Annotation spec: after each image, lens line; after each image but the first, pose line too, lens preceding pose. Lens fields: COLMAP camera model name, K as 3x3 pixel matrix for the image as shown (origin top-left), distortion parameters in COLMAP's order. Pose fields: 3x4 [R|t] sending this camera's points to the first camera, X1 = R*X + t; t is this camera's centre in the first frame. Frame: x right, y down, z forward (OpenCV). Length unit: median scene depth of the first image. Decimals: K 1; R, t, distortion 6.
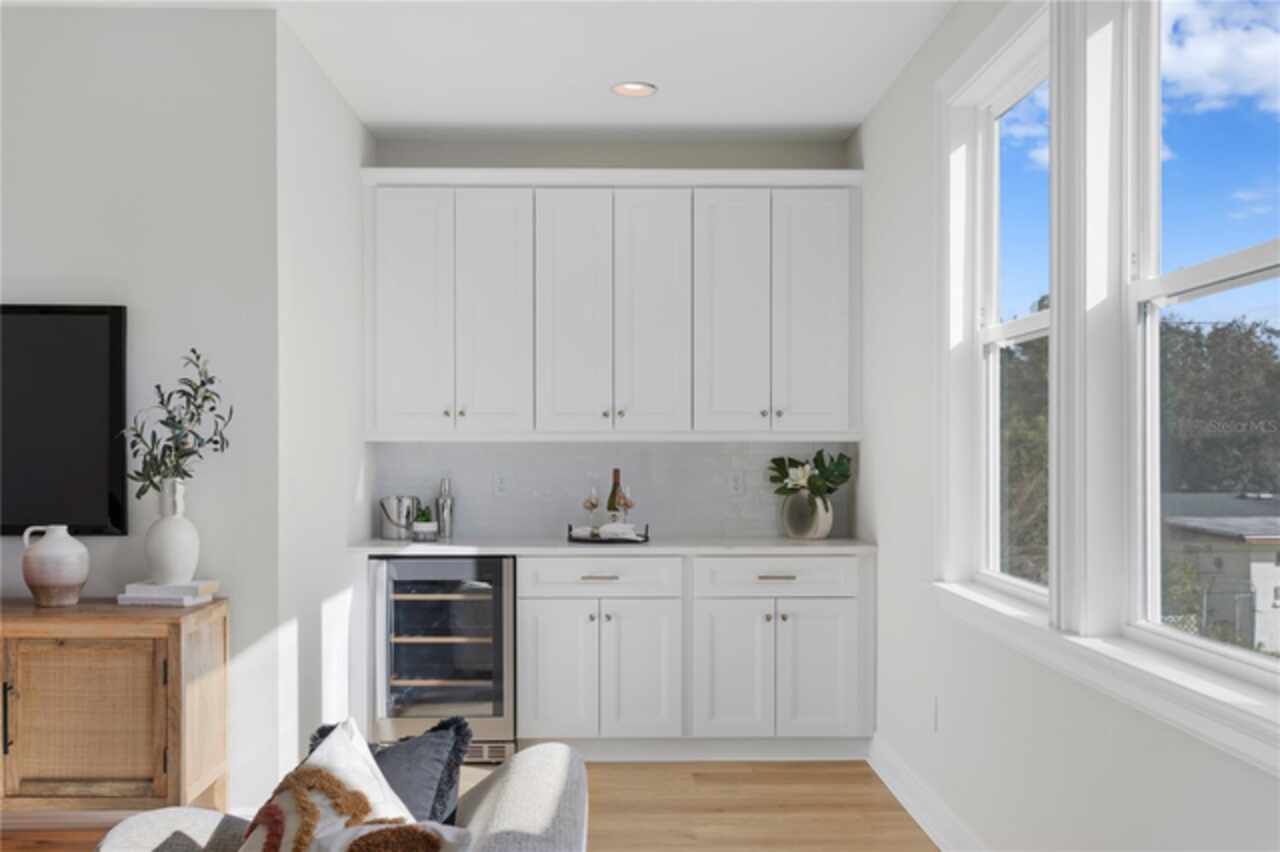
lens RADIAL K [[1269.5, 0, 640.0], [0, 1269.5, 426.0], [0, 0, 1]] dist [0.012370, 0.003891]
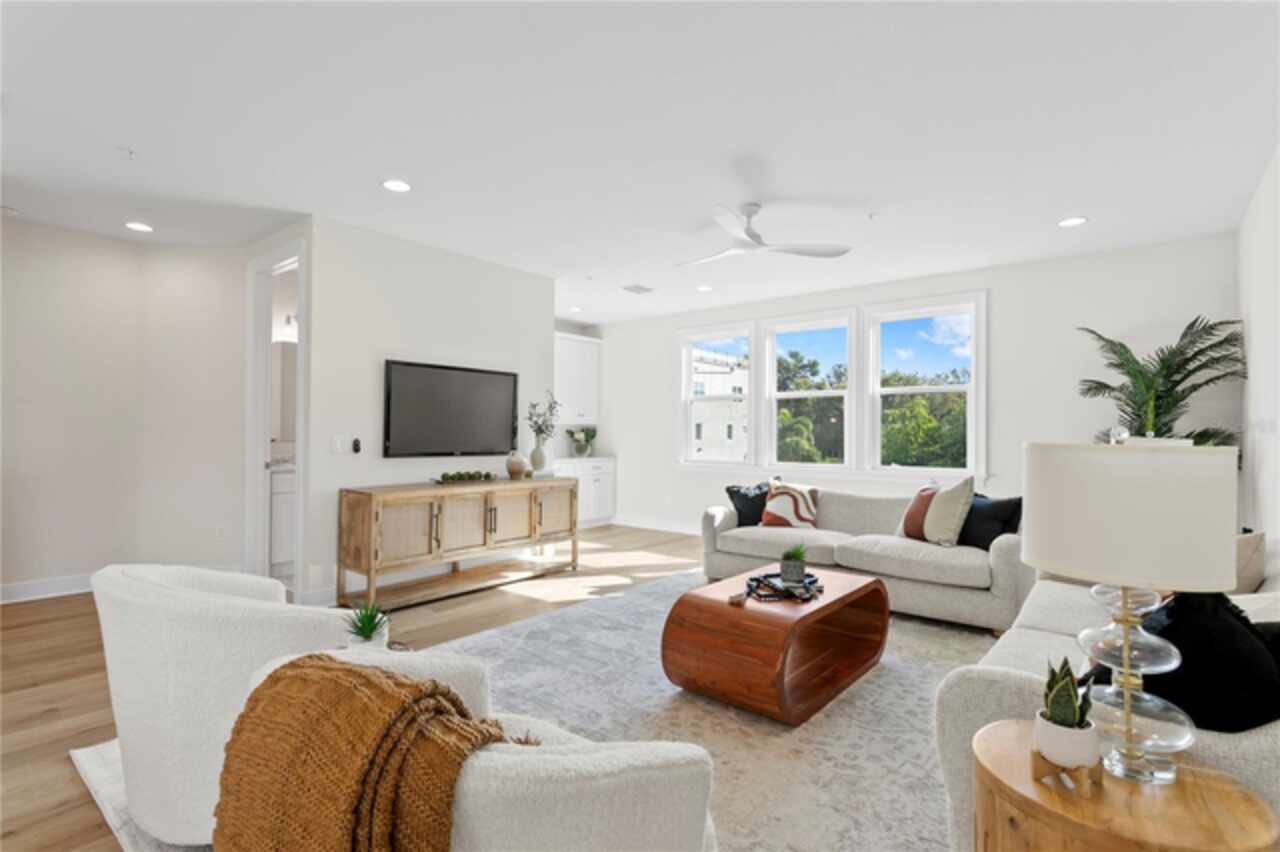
lens RADIAL K [[616.5, 0, 630.6], [0, 616.5, 433.1], [0, 0, 1]] dist [0.001227, 0.000476]
pose [[0.630409, 0.003501, 0.776255, -0.954325], [-0.026772, 0.999493, 0.017234, 0.003520], [-0.775801, -0.031646, 0.630184, -0.022315]]
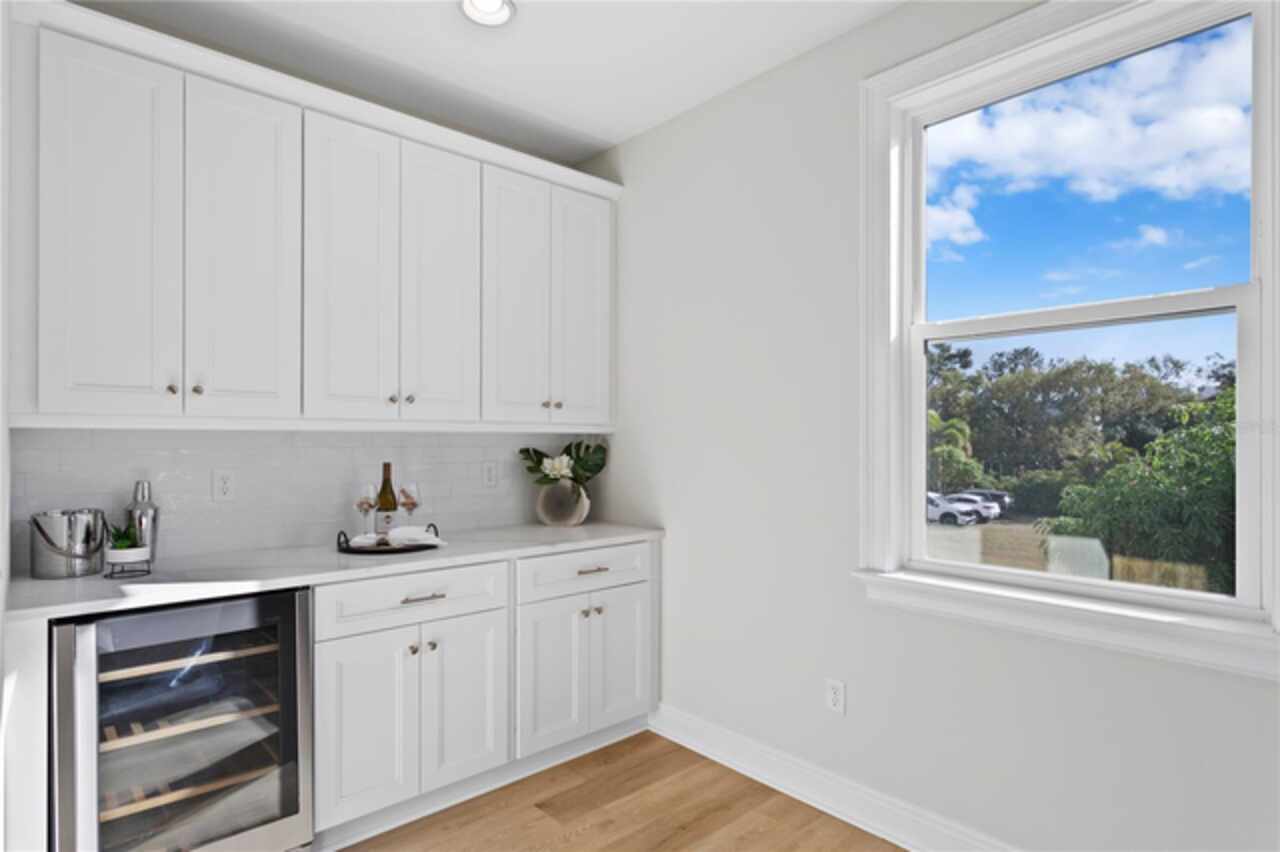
lens RADIAL K [[709.1, 0, 640.0], [0, 709.1, 426.0], [0, 0, 1]] dist [-0.004990, -0.001851]
pose [[0.726590, 0.015587, 0.686894, -0.230550], [-0.021165, 0.999776, -0.000298, 0.005149], [-0.686745, -0.014321, 0.726757, 0.535964]]
